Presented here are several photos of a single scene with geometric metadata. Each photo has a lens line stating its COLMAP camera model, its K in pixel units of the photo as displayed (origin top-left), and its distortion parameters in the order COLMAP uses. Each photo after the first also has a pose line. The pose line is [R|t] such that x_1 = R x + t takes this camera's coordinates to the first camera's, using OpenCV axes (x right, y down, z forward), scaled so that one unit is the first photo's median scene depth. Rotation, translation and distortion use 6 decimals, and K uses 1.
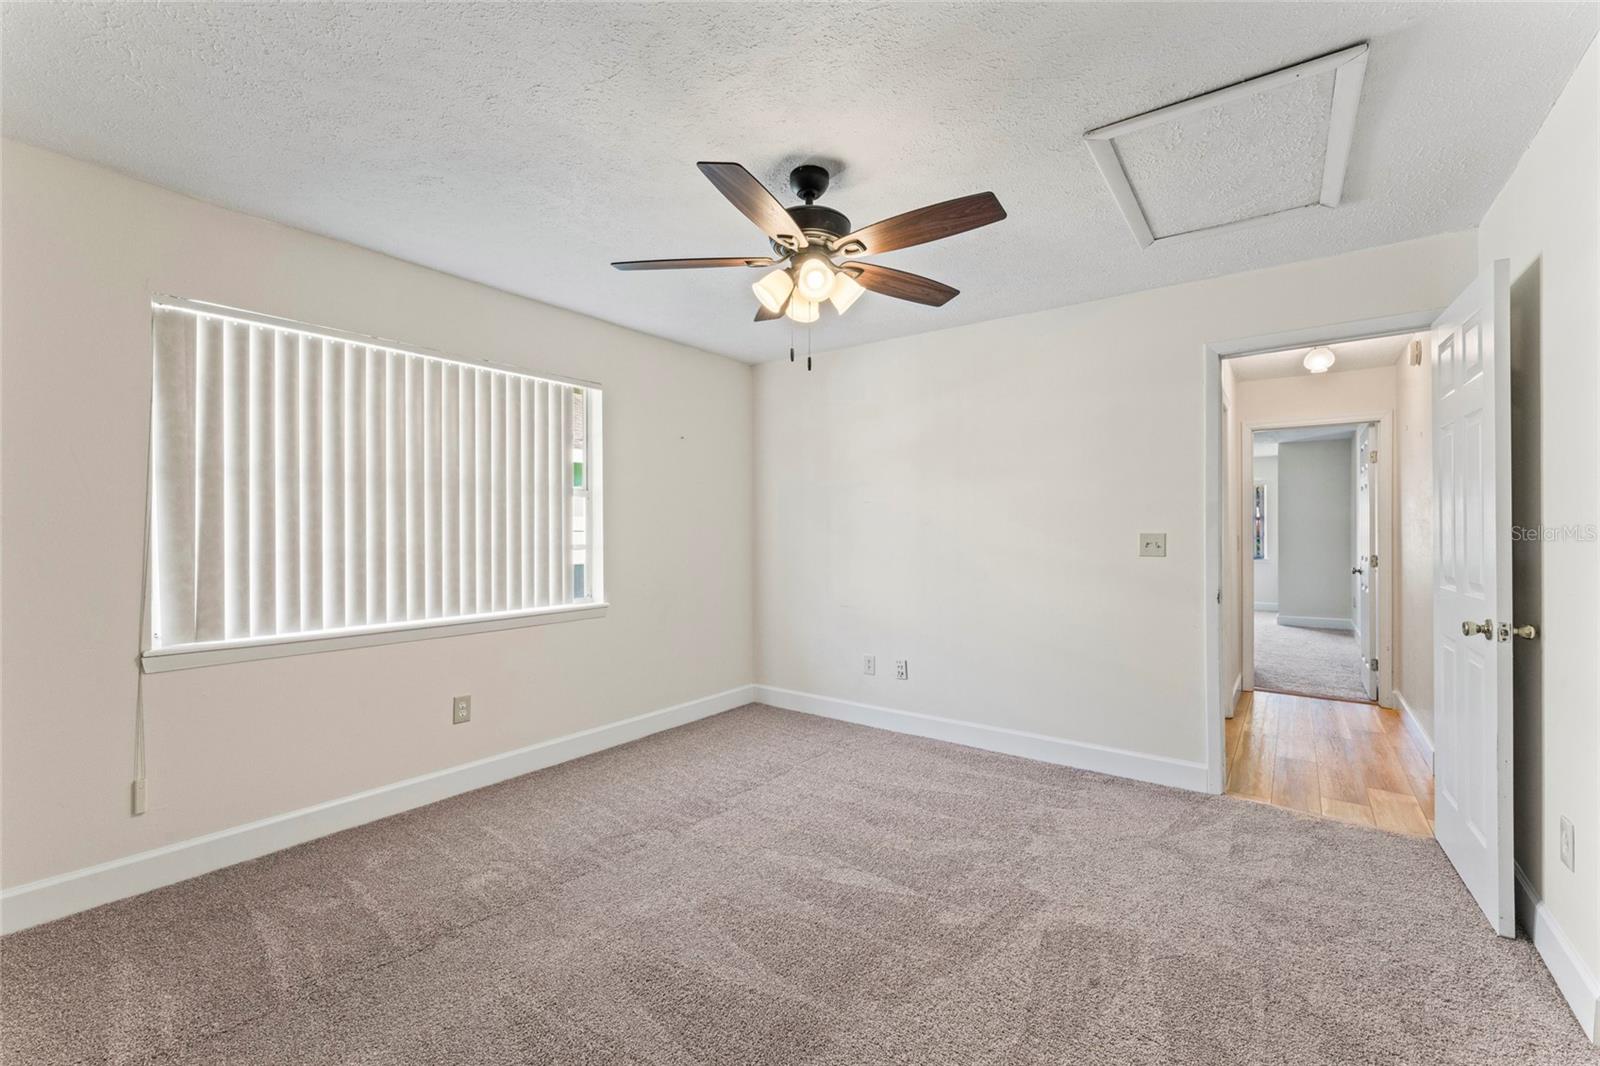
lens RADIAL K [[657.9, 0, 792.6], [0, 657.9, 525.9], [0, 0, 1]] dist [-0.008921, 0.000288]
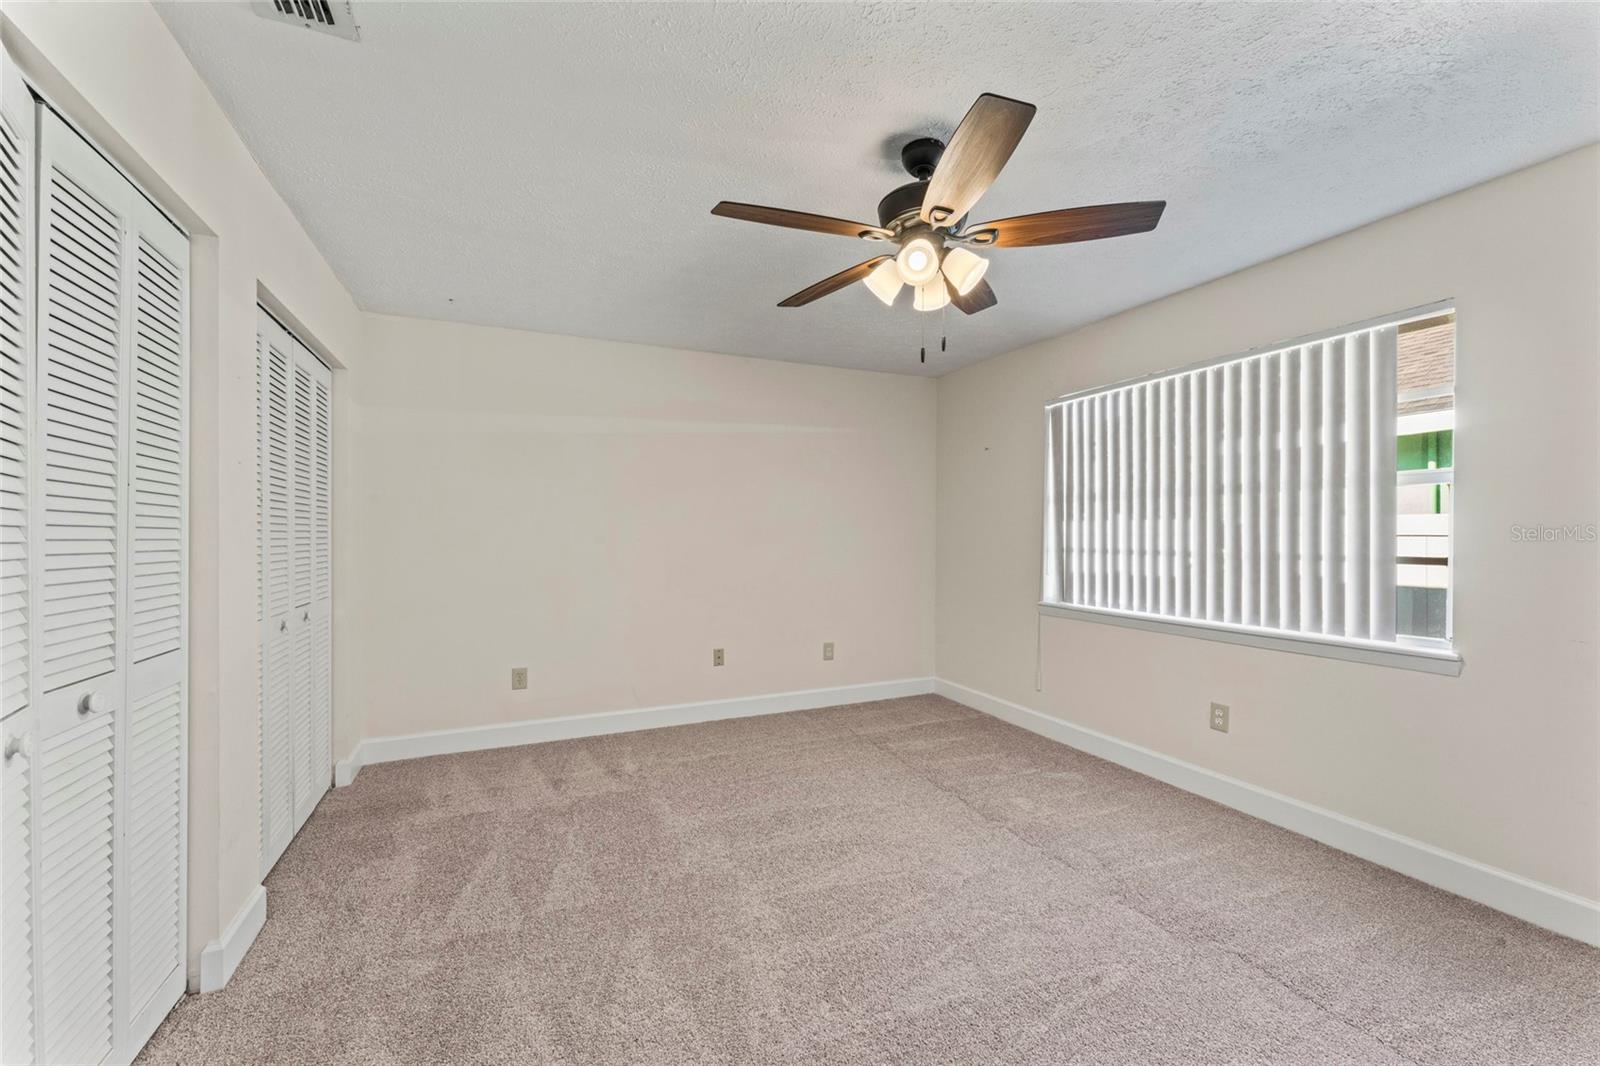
lens RADIAL K [[678.5, 0, 796.6], [0, 678.5, 539.7], [0, 0, 1]] dist [0.000540, 0.000115]
pose [[-0.497440, 0.001593, -0.867497, 0.837563], [0.002830, 0.999996, 0.000213, 0.013297], [0.867494, -0.002349, -0.497443, 1.150528]]
